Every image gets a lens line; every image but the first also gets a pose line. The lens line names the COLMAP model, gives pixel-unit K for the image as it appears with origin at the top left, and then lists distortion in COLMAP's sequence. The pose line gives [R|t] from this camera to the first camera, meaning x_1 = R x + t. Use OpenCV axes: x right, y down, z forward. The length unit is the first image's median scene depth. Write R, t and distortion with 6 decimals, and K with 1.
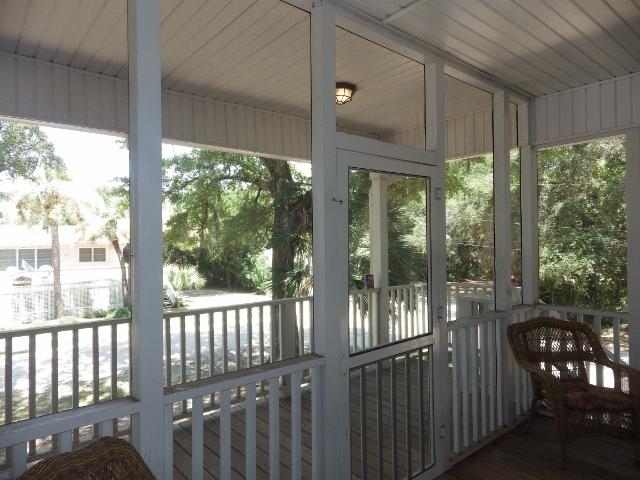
lens RADIAL K [[426.2, 0, 320.9], [0, 426.2, 237.7], [0, 0, 1]] dist [0.009856, -0.011316]
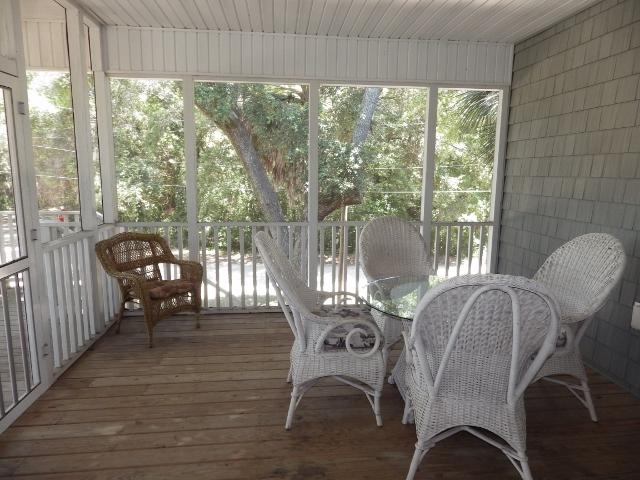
lens RADIAL K [[426.2, 0, 319.8], [0, 426.2, 239.9], [0, 0, 1]] dist [0.009856, -0.011316]
pose [[0.564935, -0.116051, 0.816934, -0.118695], [-0.022805, 0.987486, 0.156050, 0.015162], [-0.824820, -0.106788, 0.555219, -0.064995]]
